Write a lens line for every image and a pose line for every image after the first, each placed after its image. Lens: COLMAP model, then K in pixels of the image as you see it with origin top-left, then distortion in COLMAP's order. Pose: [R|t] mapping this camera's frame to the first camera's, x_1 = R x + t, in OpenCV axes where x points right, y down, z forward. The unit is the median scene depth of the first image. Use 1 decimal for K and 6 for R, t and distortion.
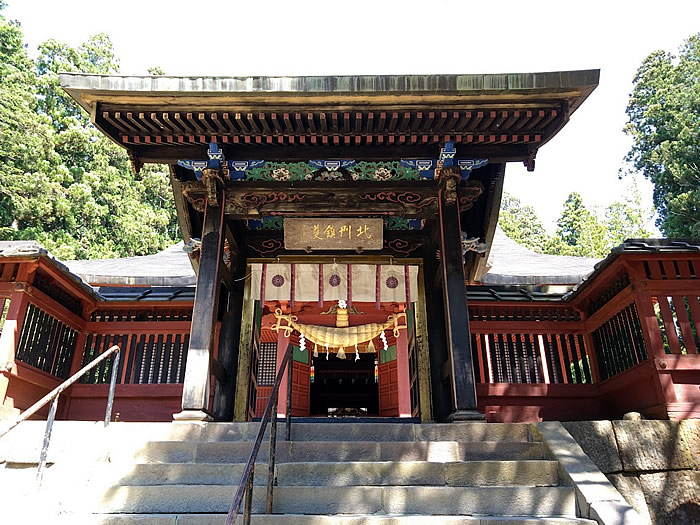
lens RADIAL K [[539.1, 0, 350.0], [0, 539.1, 262.5], [0, 0, 1]] dist [0.012478, 0.001955]
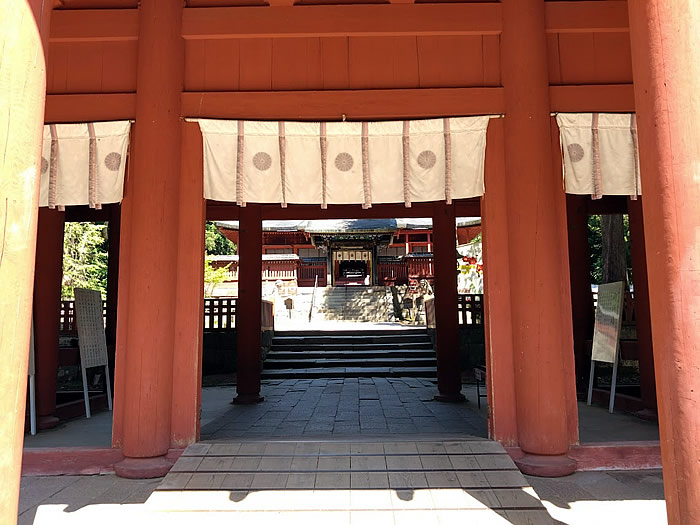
lens RADIAL K [[539.1, 0, 350.0], [0, 539.1, 262.5], [0, 0, 1]] dist [0.012478, 0.001955]
pose [[0.999801, -0.009560, -0.017509, 0.032804], [0.014061, 0.960315, 0.278564, -1.197935], [0.014152, -0.278755, 0.960258, -3.441595]]
